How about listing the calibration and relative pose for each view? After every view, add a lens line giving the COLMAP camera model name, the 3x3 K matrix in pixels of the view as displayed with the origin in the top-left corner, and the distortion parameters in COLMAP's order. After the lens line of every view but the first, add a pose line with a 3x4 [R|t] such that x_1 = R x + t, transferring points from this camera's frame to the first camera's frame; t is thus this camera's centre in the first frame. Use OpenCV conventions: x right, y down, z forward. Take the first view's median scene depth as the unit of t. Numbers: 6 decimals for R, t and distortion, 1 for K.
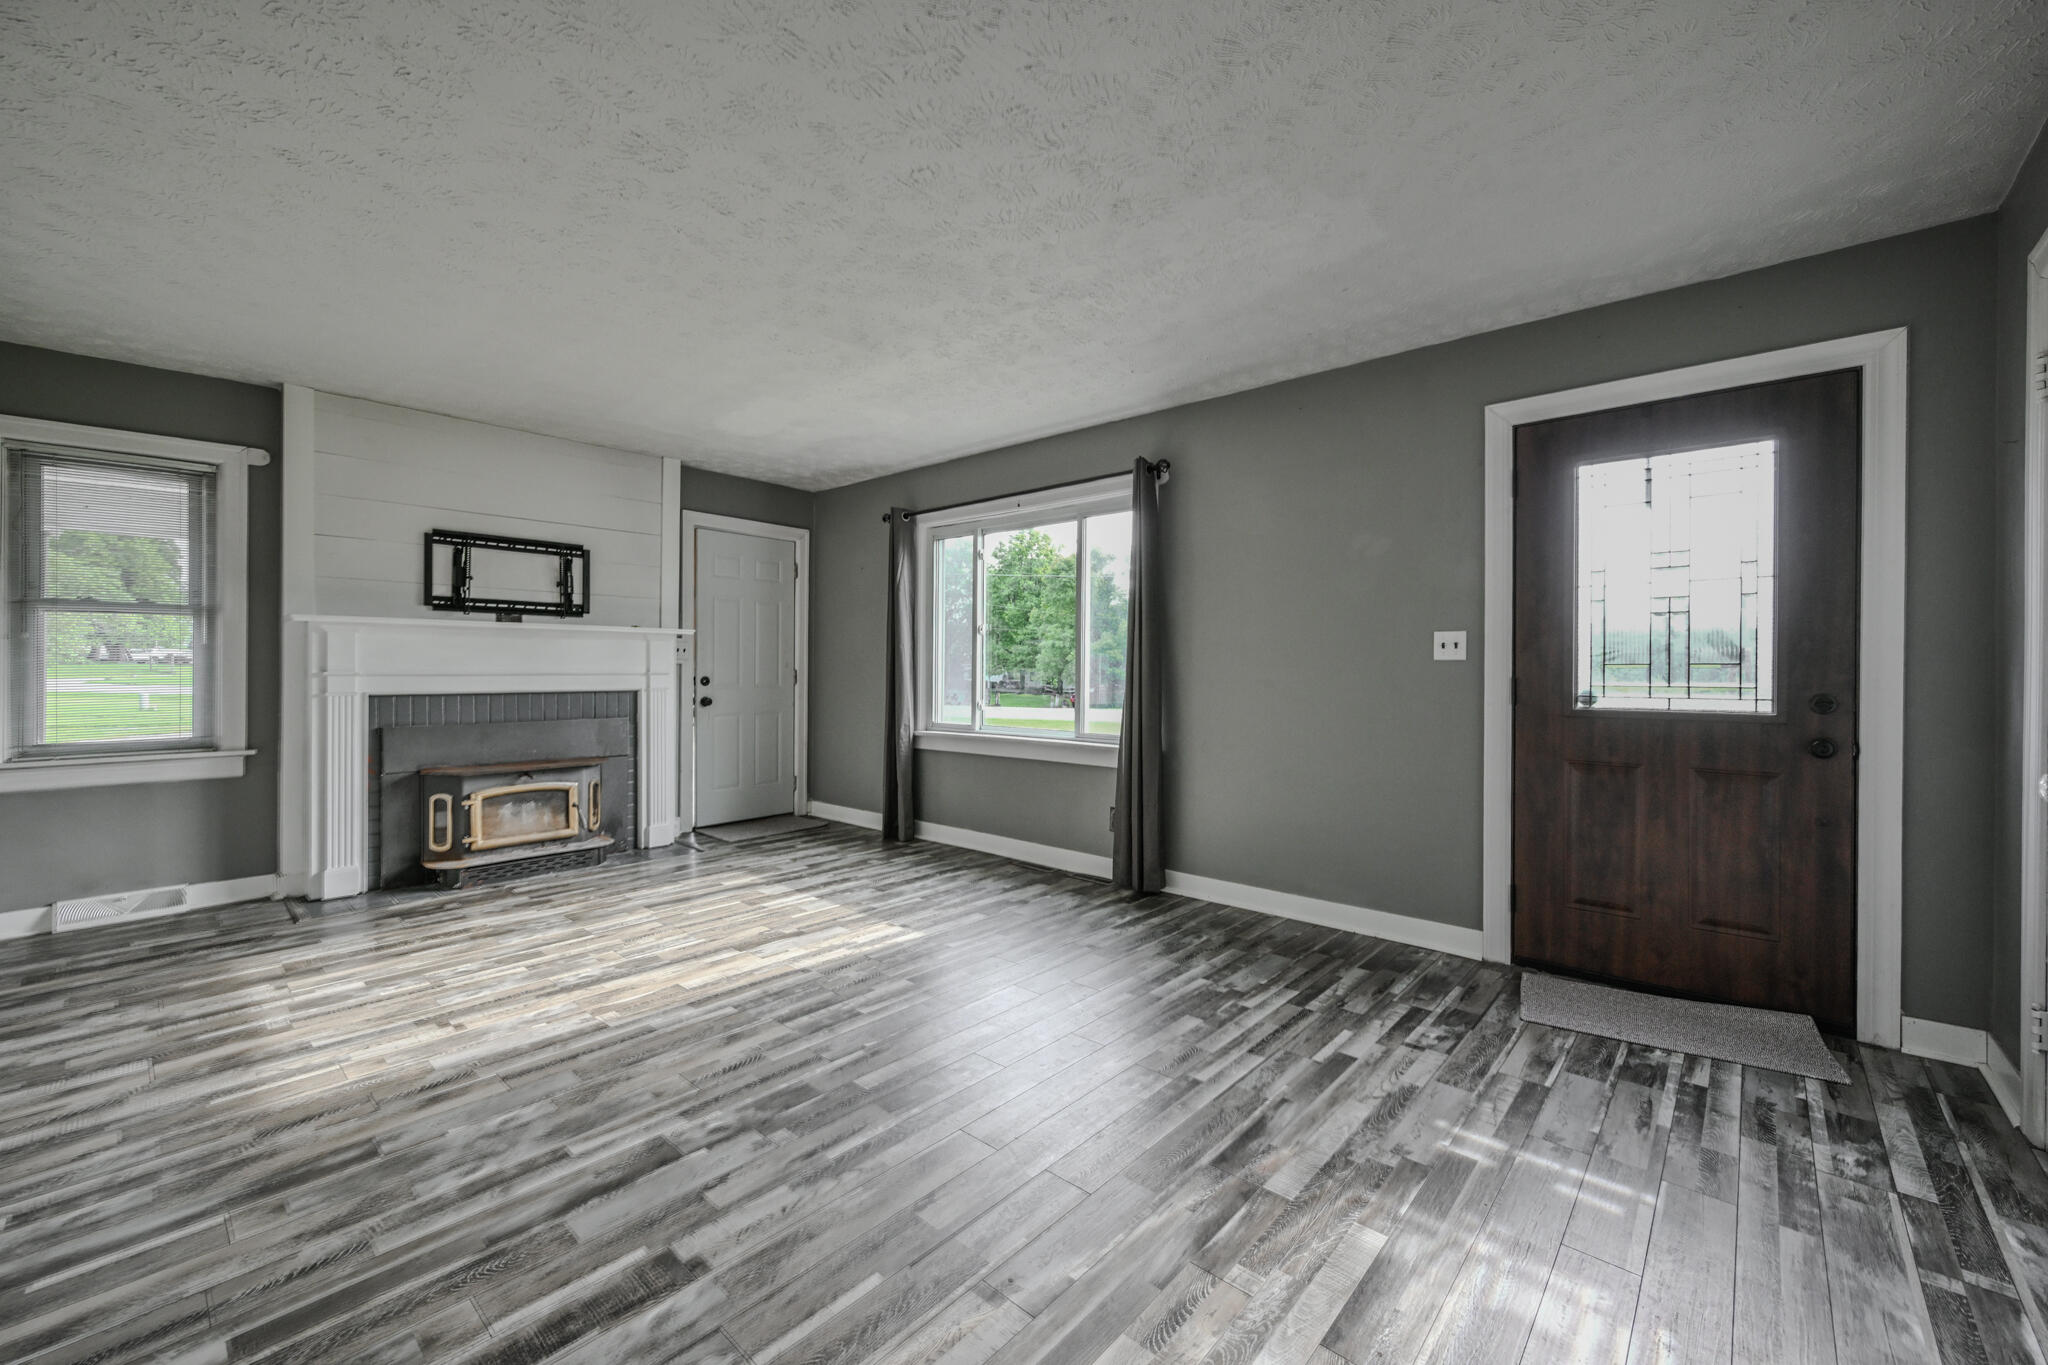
lens RADIAL K [[807.8, 0, 1033.6], [0, 807.8, 680.1], [0, 0, 1]] dist [-0.001448, -0.000655]
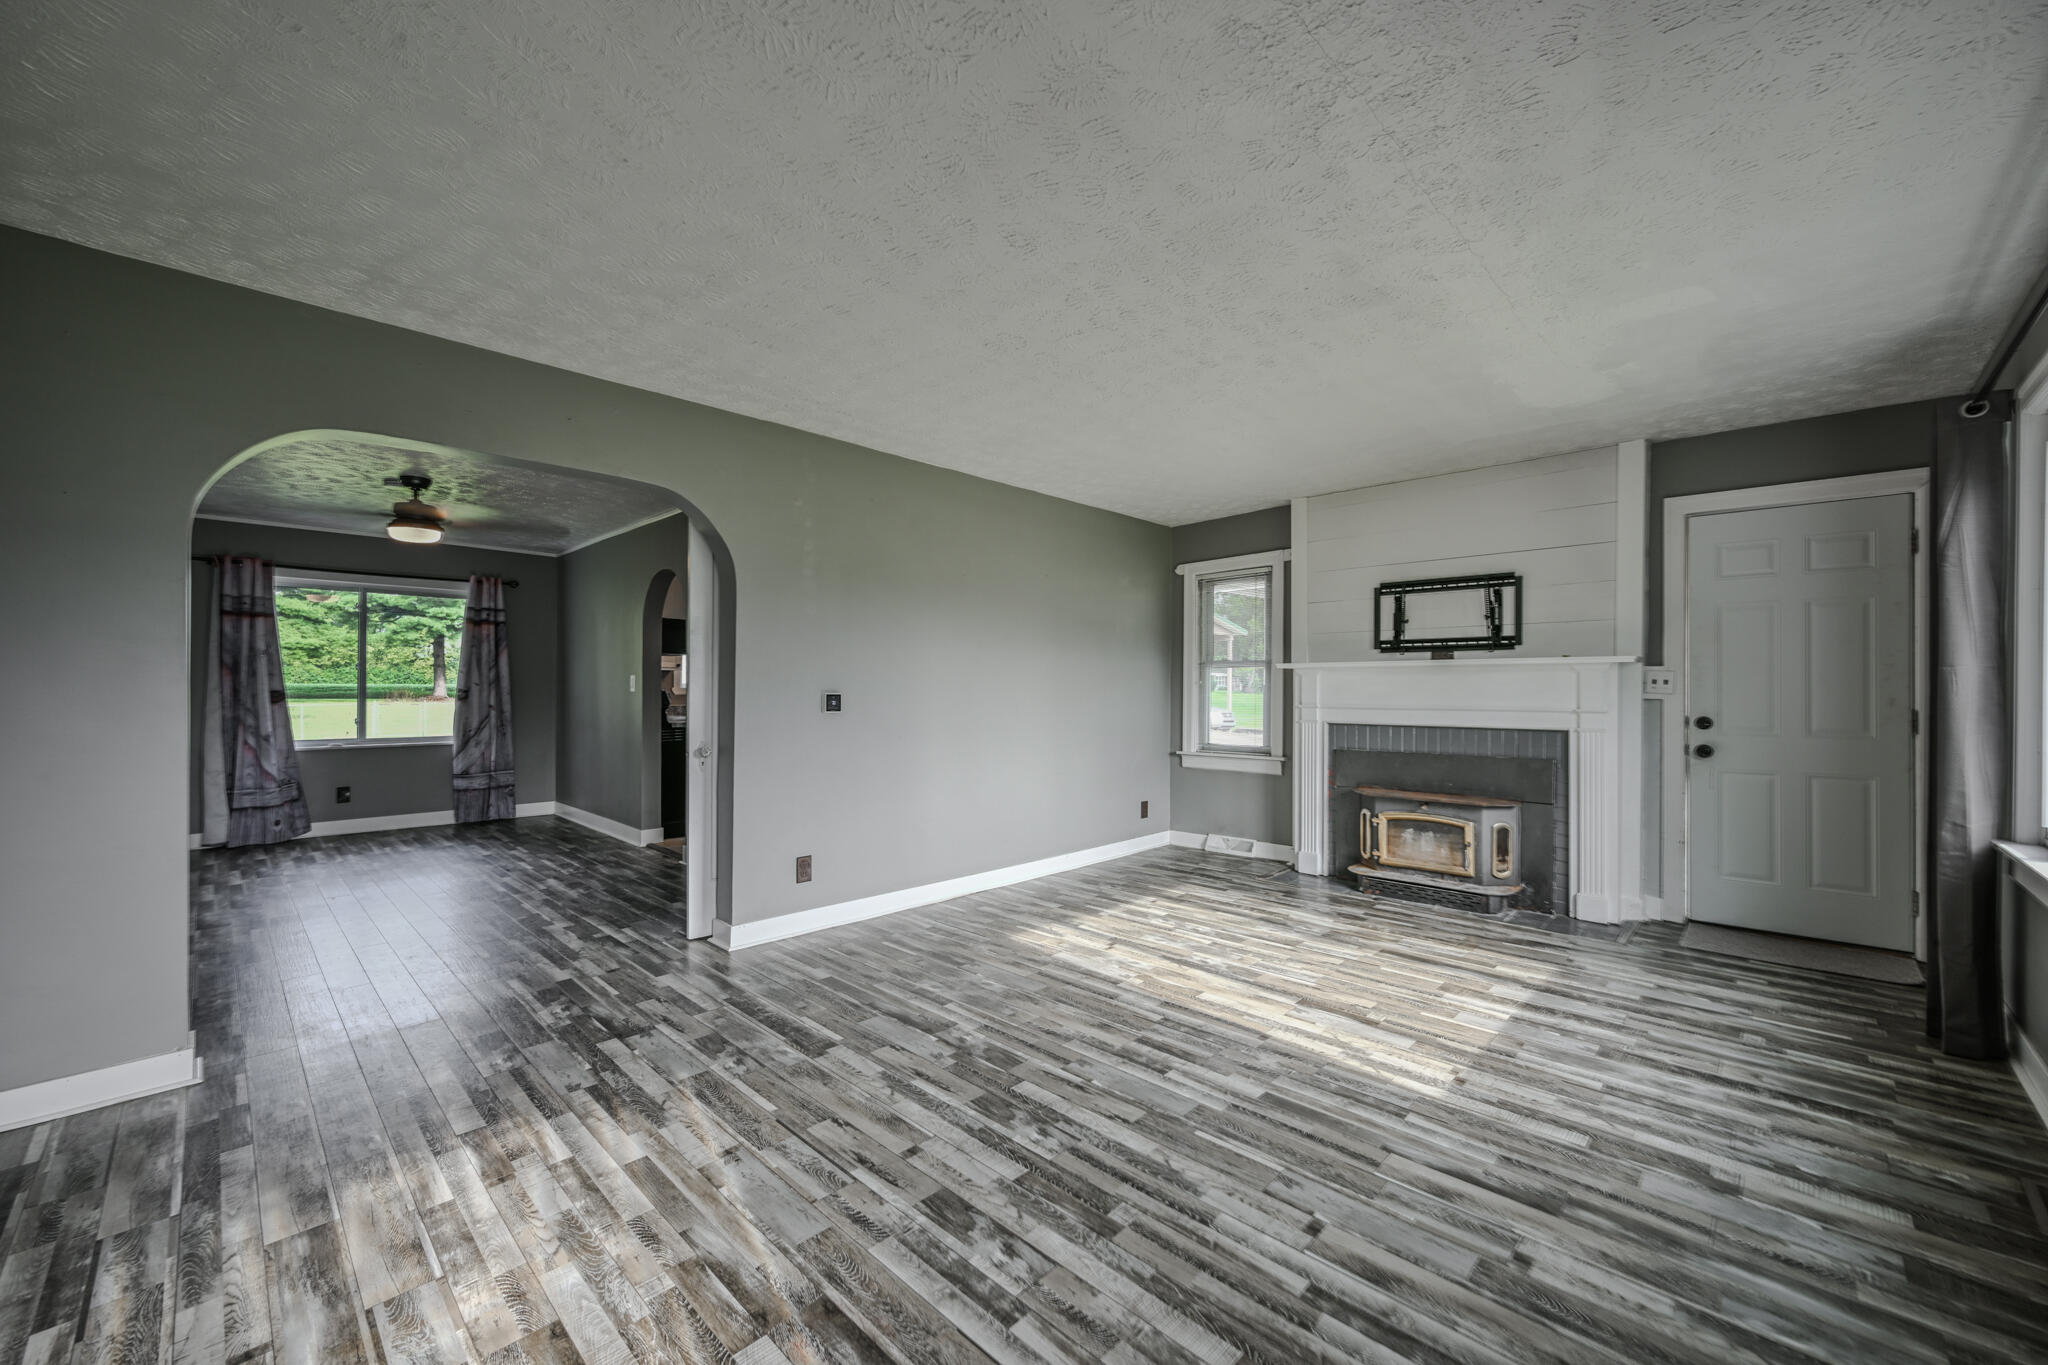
lens RADIAL K [[807.8, 0, 1009.4], [0, 807.8, 696.7], [0, 0, 1]] dist [-0.001448, -0.000655]
pose [[-0.054666, 0.003241, -0.998499, 0.576436], [-0.018216, 0.999825, 0.004242, -0.023236], [0.998338, 0.018421, -0.054598, 0.669962]]
